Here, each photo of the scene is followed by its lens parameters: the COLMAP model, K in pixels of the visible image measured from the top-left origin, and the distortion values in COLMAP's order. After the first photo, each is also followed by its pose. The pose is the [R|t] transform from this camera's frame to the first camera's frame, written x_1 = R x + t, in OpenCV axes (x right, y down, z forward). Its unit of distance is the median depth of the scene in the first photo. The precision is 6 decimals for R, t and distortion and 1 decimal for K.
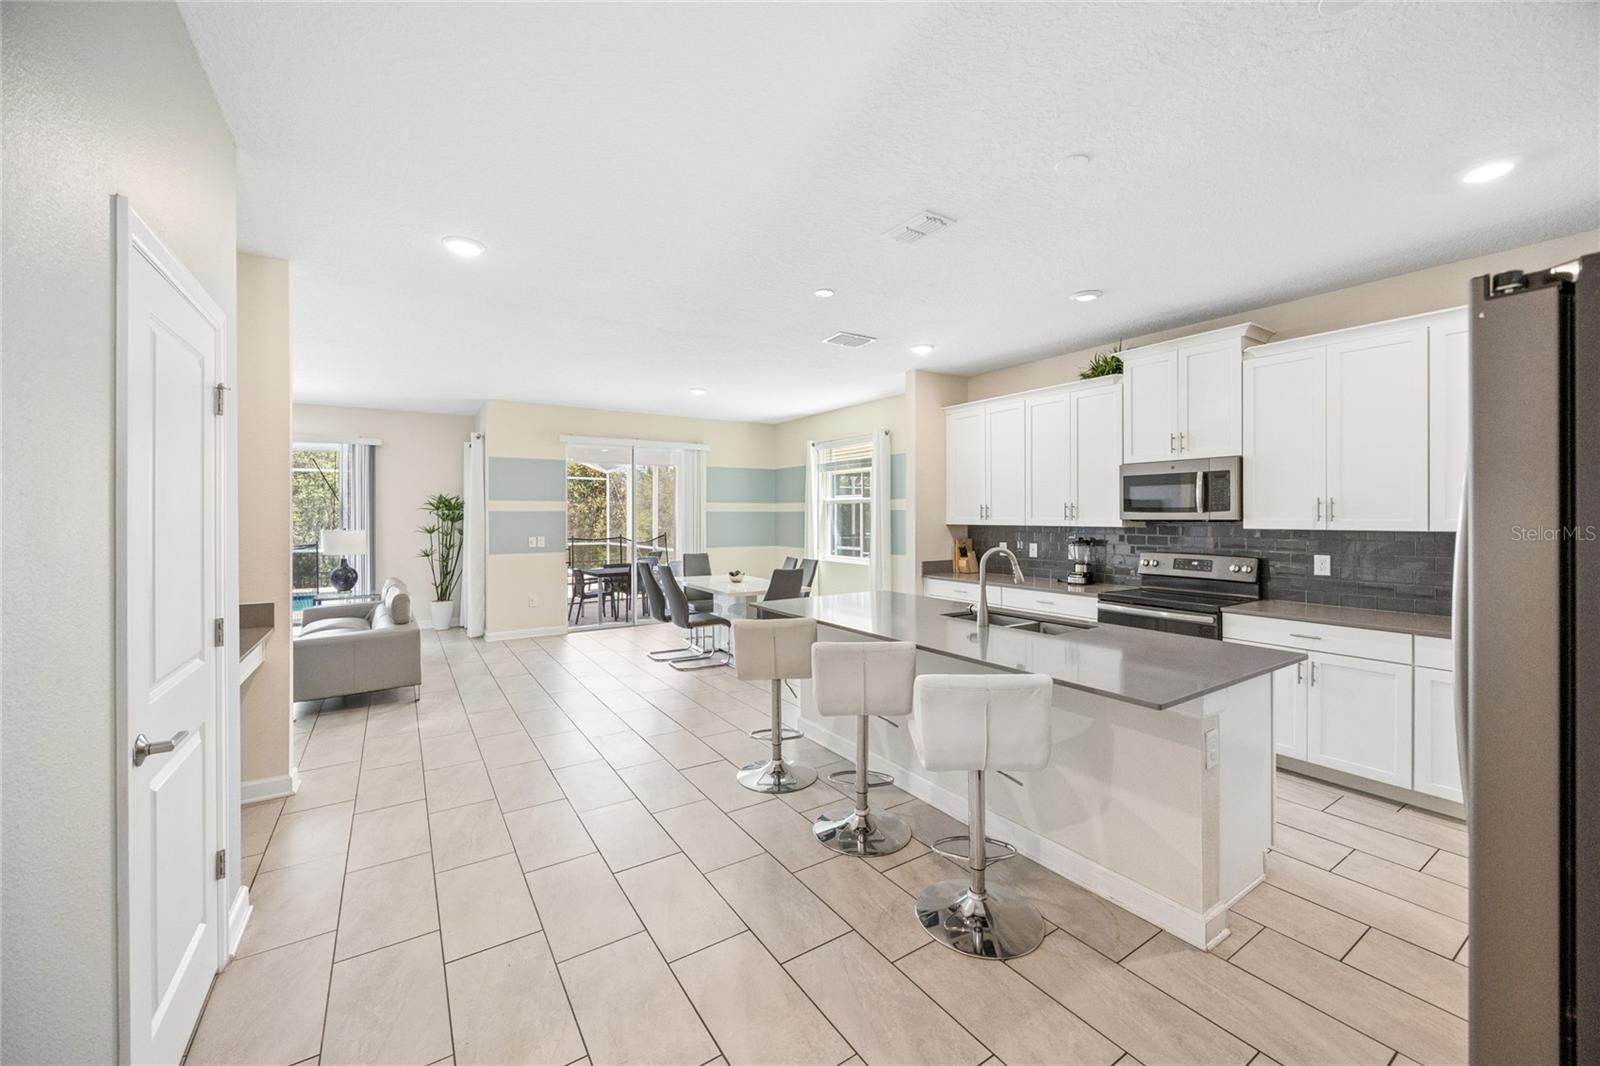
lens RADIAL K [[624.8, 0, 804.7], [0, 624.8, 509.9], [0, 0, 1]] dist [0.009877, 0.000209]
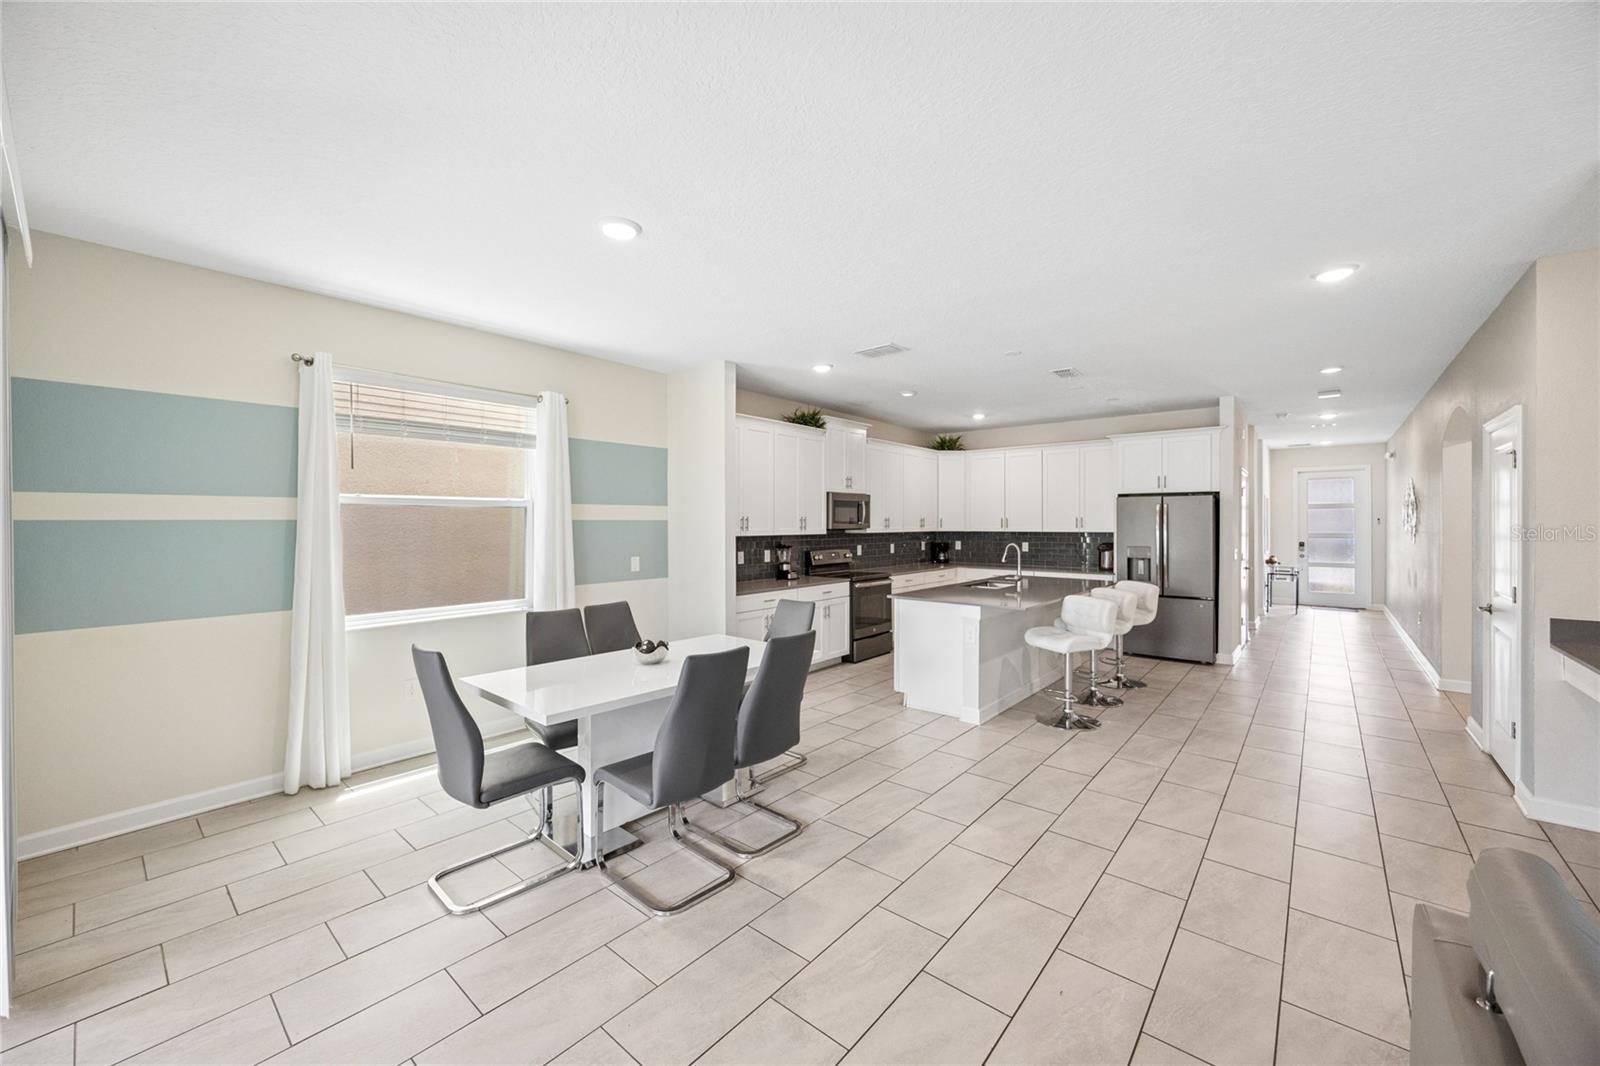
lens RADIAL K [[612.6, 0, 807.8], [0, 612.6, 527.2], [0, 0, 1]] dist [0.001992, 0.000270]
pose [[-0.282207, 0.001766, 0.959352, -0.858951], [-0.000217, 0.999998, -0.001905, 0.013656], [-0.959354, -0.000746, -0.282206, 1.436317]]
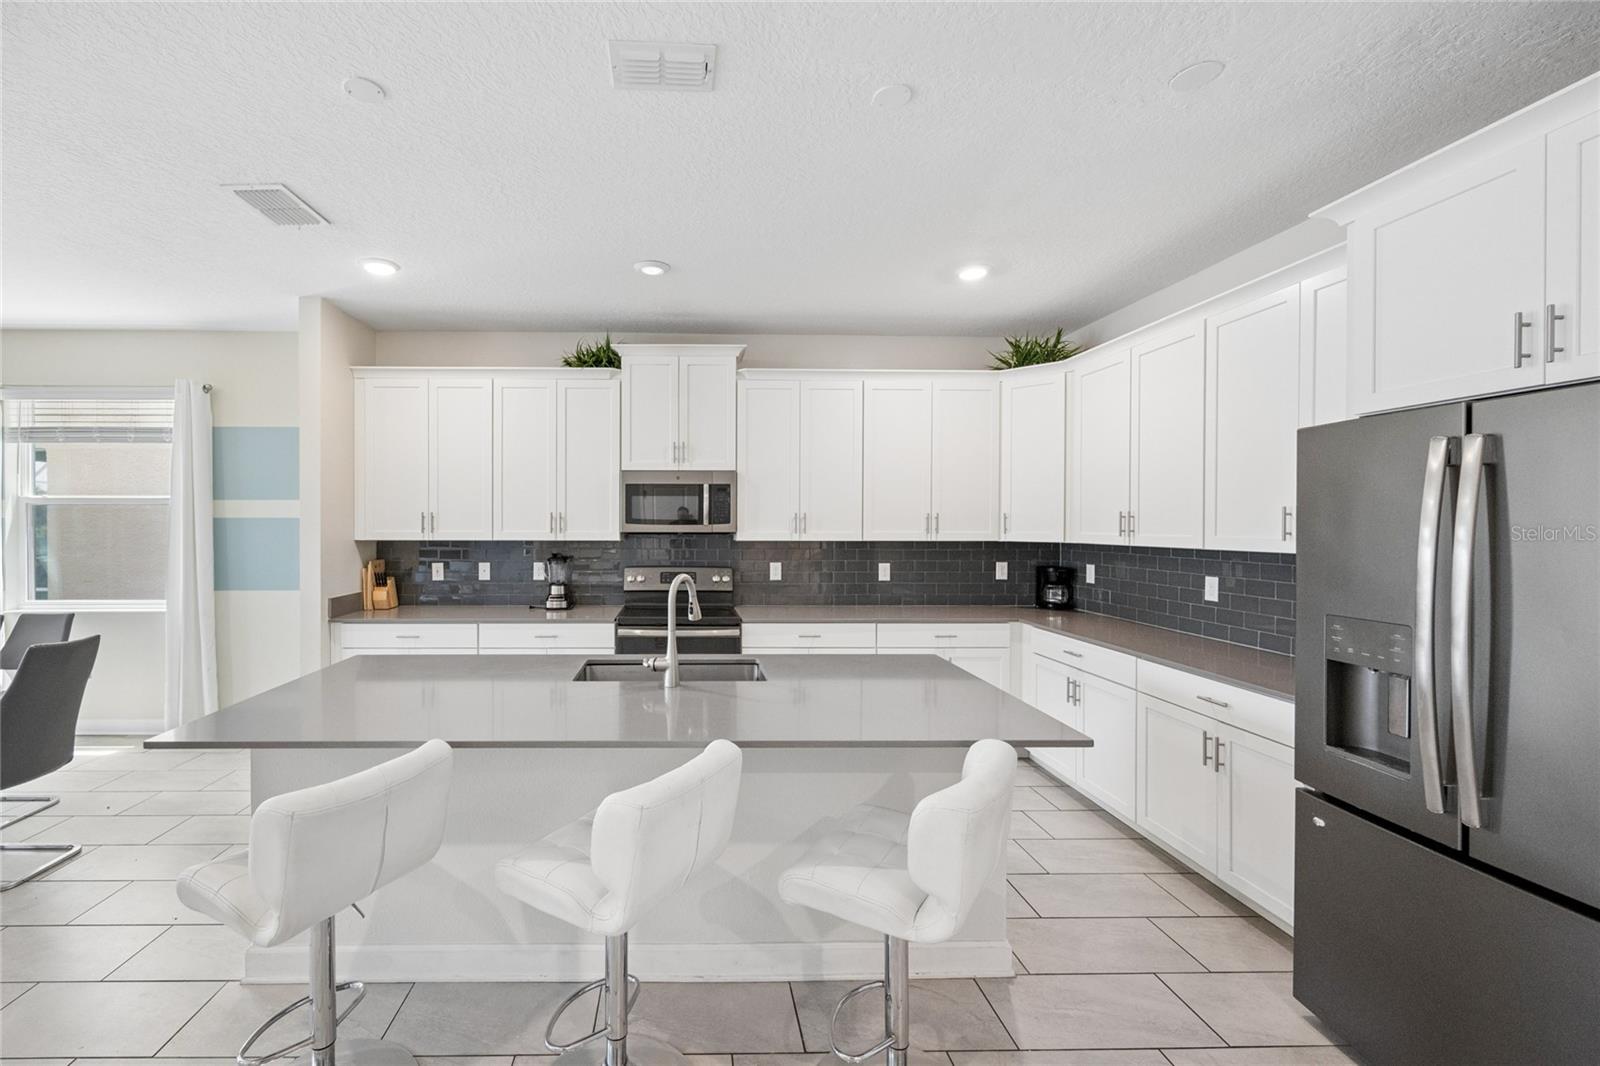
lens RADIAL K [[665.9, 0, 800.5], [0, 665.9, 524.2], [0, 0, 1]] dist [0.001852, 0.000330]
pose [[0.542170, 0.006022, 0.840248, -0.150256], [-0.009838, 0.999951, -0.000818, 0.002206], [-0.840212, -0.007823, 0.542202, 0.264417]]
